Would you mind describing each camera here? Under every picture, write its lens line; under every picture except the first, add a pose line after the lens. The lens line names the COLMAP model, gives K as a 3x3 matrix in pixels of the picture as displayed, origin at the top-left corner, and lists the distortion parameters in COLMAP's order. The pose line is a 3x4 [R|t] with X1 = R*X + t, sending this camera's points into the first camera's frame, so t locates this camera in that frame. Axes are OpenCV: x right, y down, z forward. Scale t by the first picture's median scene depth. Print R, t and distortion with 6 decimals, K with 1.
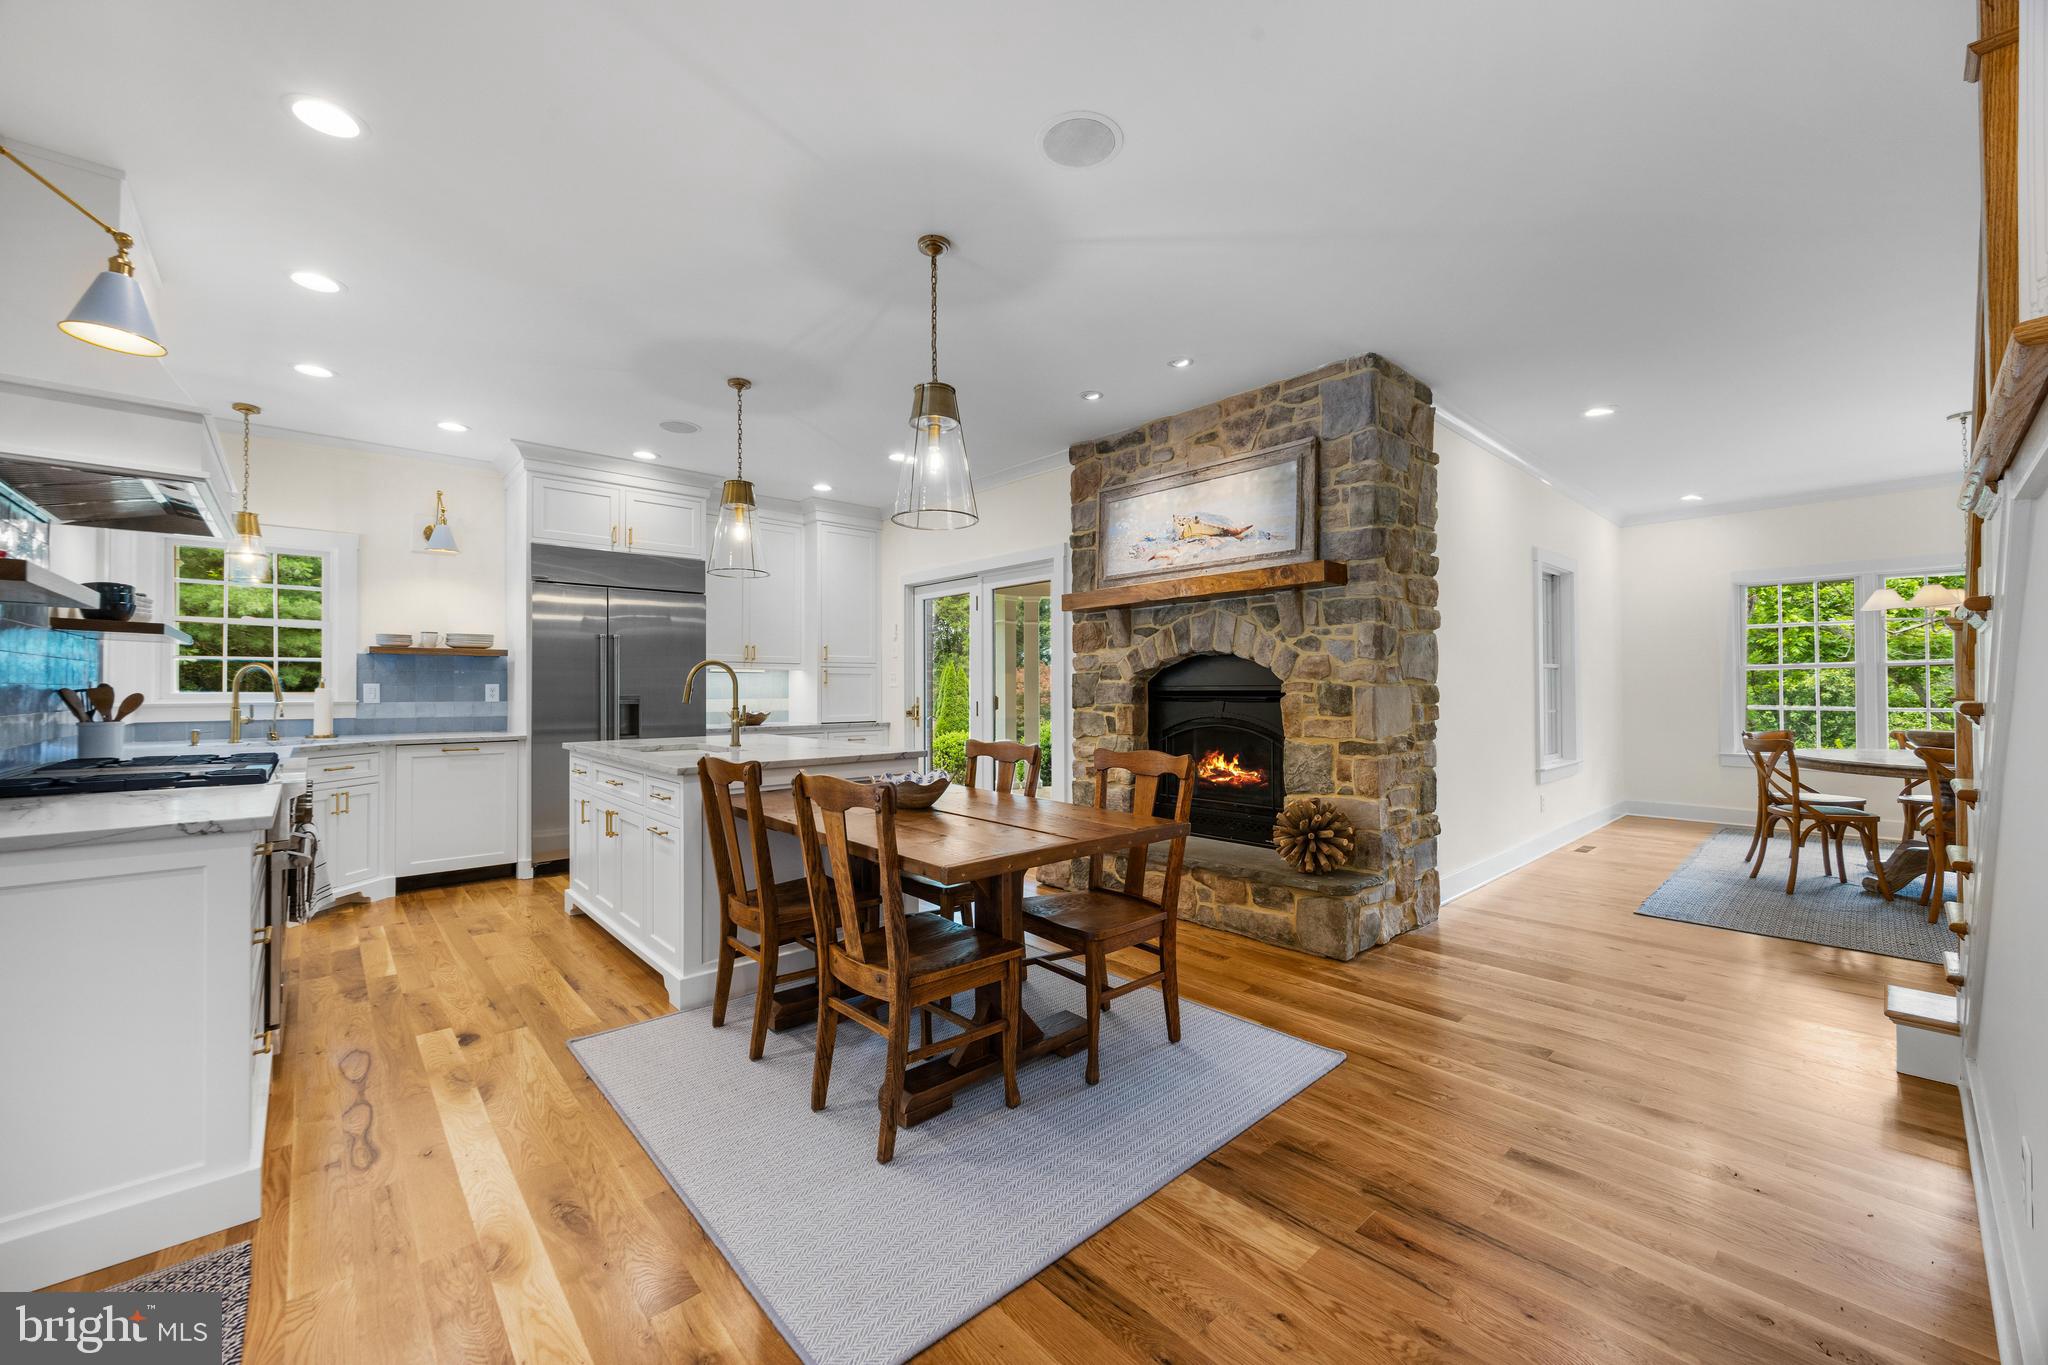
lens RADIAL K [[776.8, 0, 1024.0], [0, 776.8, 682.5], [0, 0, 1]] dist [0.002797, 0.000115]
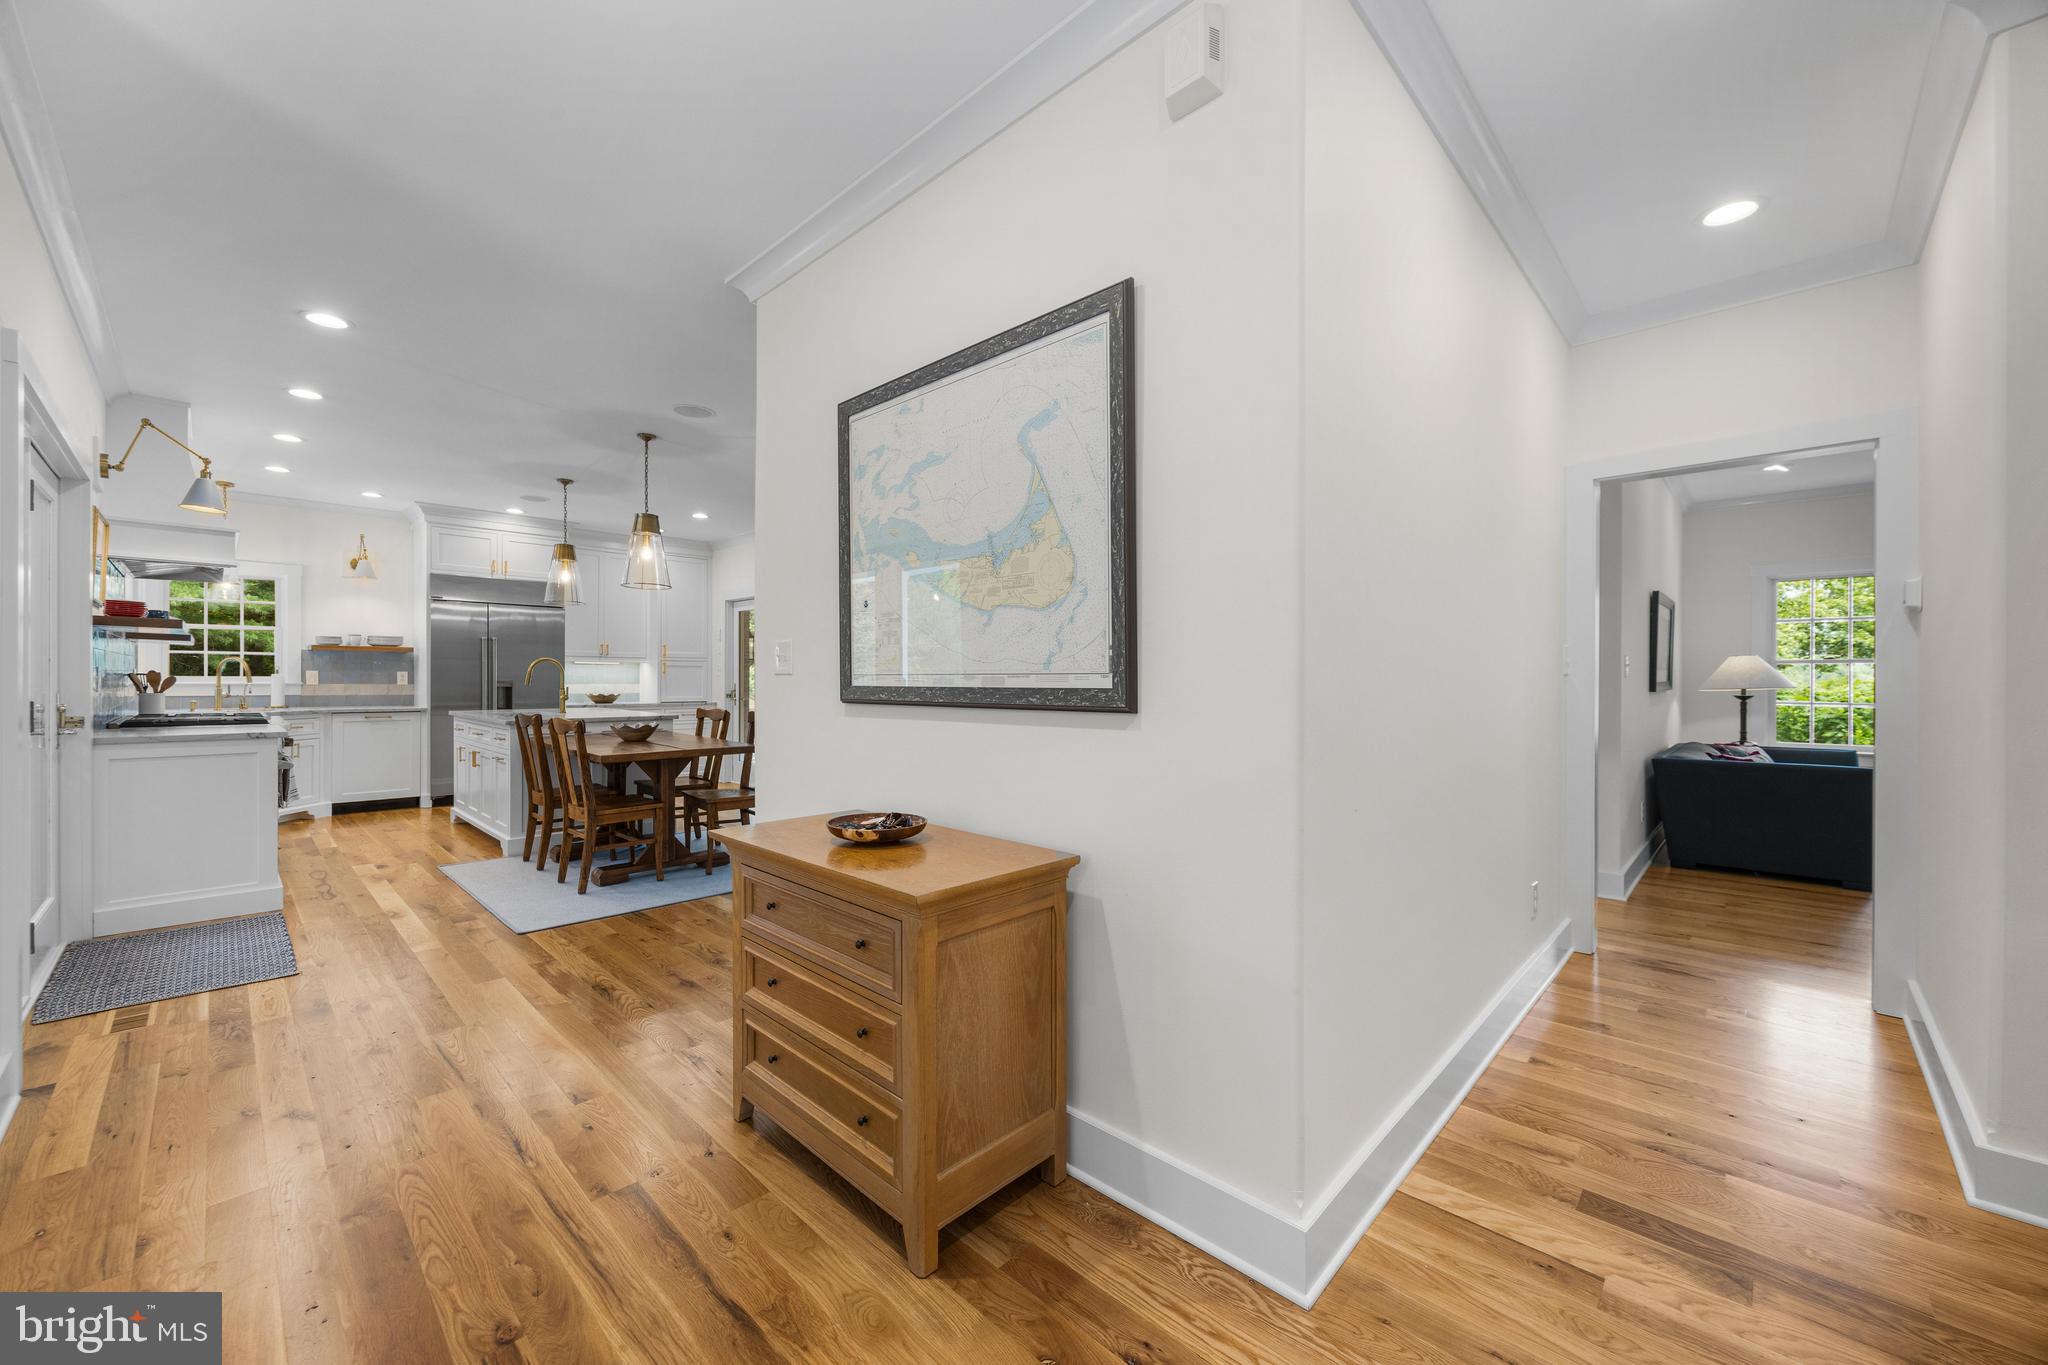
lens RADIAL K [[776.8, 0, 1024.0], [0, 776.8, 682.5], [0, 0, 1]] dist [0.002797, 0.000115]
pose [[0.997946, 0.007490, 0.063622, 0.383734], [-0.008351, 0.999877, 0.013280, -0.007088], [-0.063515, -0.013784, 0.997886, -0.522778]]
